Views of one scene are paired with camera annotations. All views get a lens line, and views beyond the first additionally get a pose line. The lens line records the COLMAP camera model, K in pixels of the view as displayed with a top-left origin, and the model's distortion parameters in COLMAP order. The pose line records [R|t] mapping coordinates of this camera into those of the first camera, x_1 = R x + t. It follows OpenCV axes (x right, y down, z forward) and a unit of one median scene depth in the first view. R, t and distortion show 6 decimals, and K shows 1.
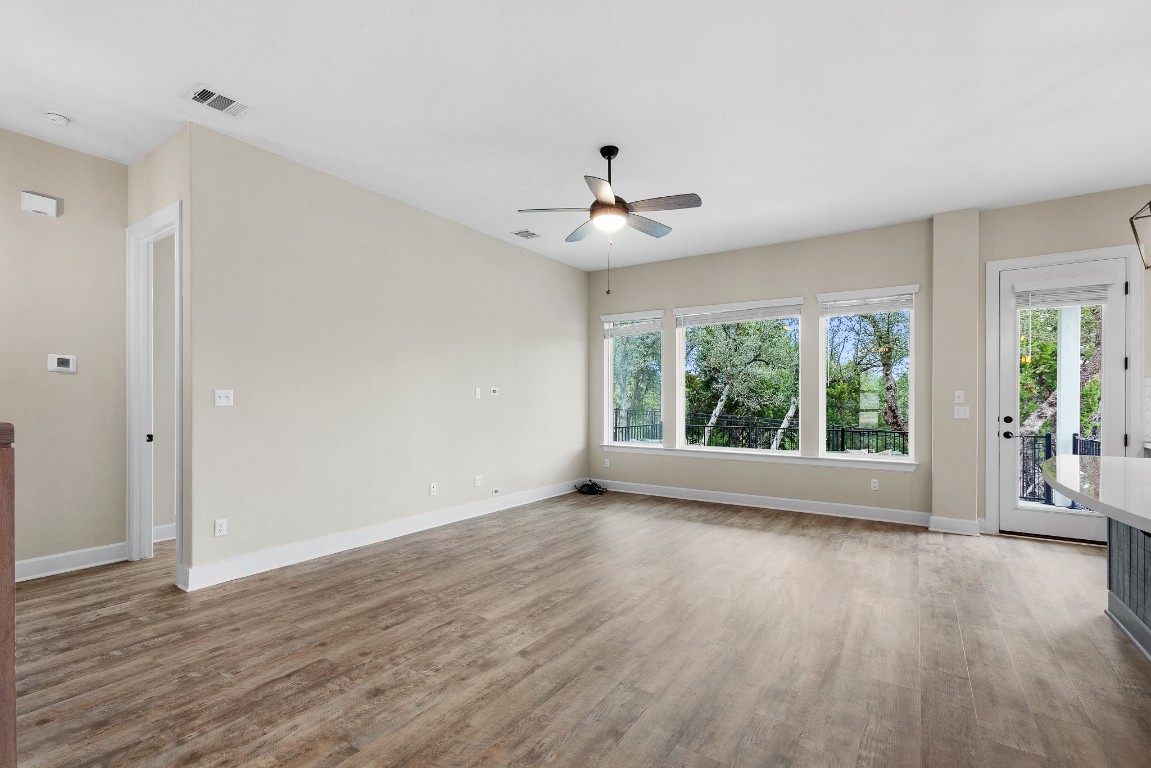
lens RADIAL K [[520.4, 0, 552.9], [0, 520.4, 401.8], [0, 0, 1]] dist [-0.008812, 0.003441]
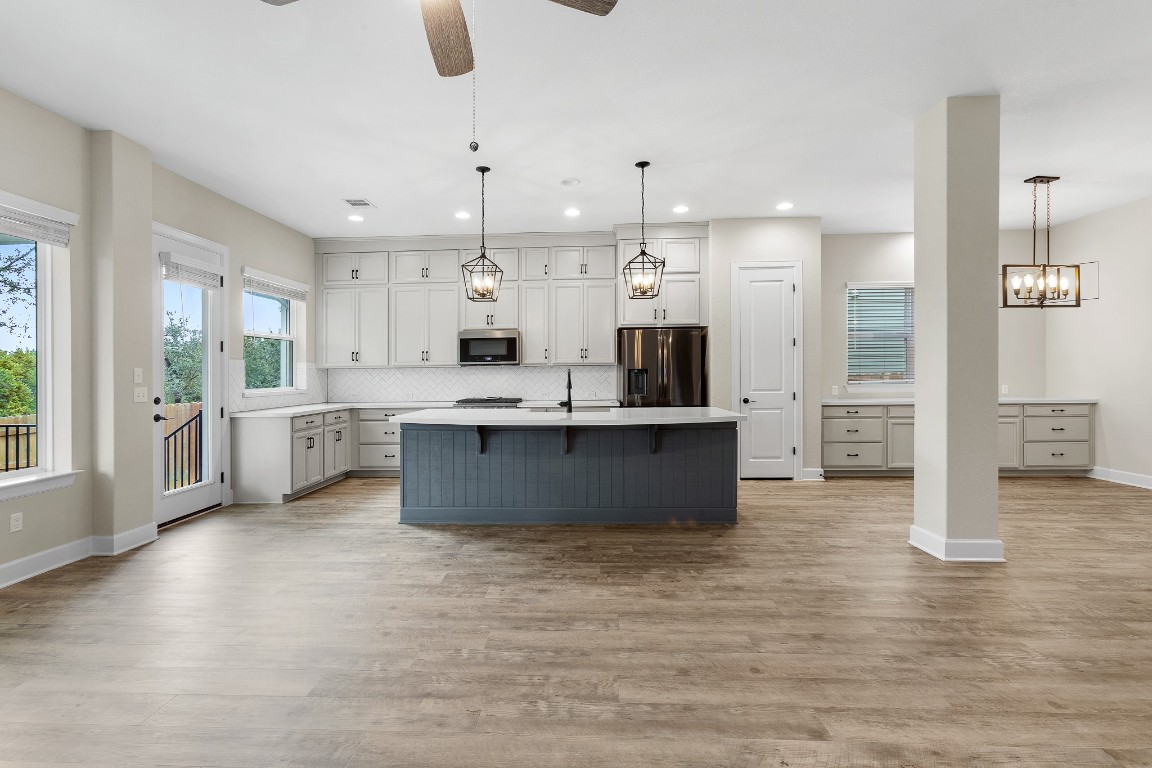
lens RADIAL K [[520.9, 0, 554.4], [0, 520.9, 380.6], [0, 0, 1]] dist [-0.008812, 0.003441]
pose [[-0.532513, -0.005105, 0.846406, -0.243772], [0.015123, 0.999765, 0.015544, -0.004449], [-0.846287, 0.021078, -0.532311, 0.889517]]
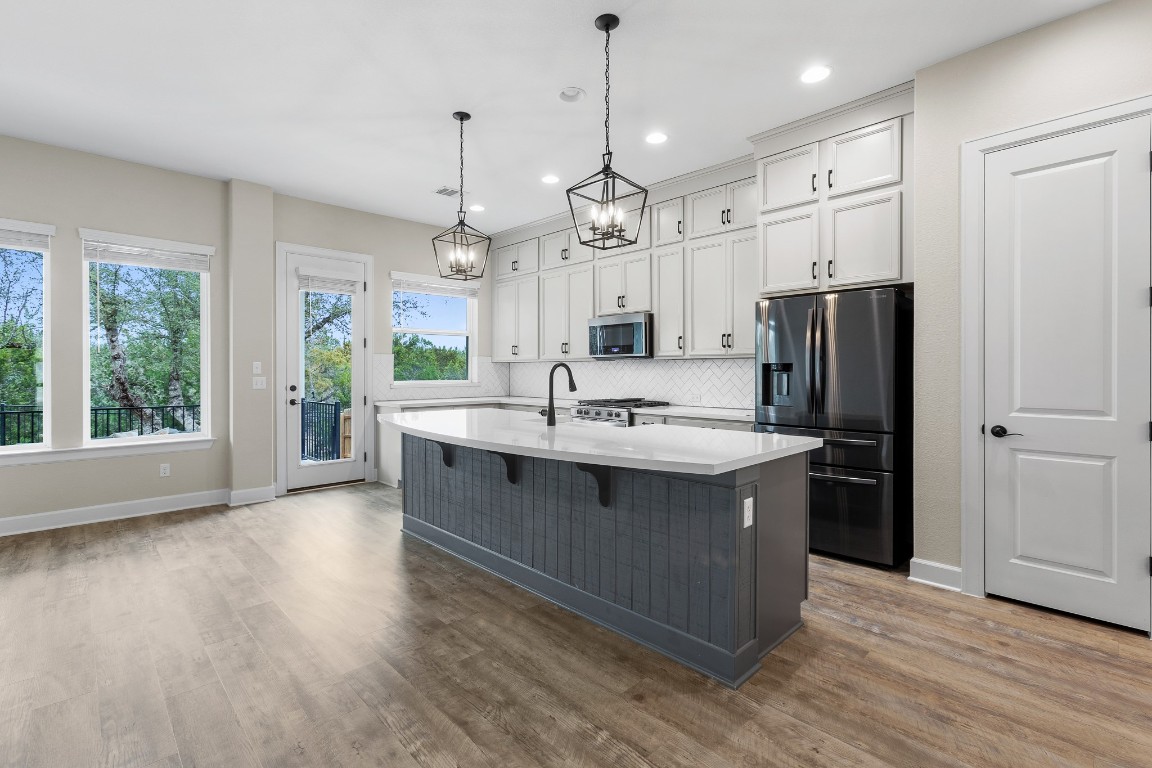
lens RADIAL K [[520.9, 0, 570.0], [0, 520.9, 373.9], [0, 0, 1]] dist [-0.008812, 0.003441]
pose [[0.190737, -0.006169, 0.981622, -0.098323], [0.004549, 0.999975, 0.005400, 0.000098], [-0.981631, 0.003435, 0.190760, 0.205964]]
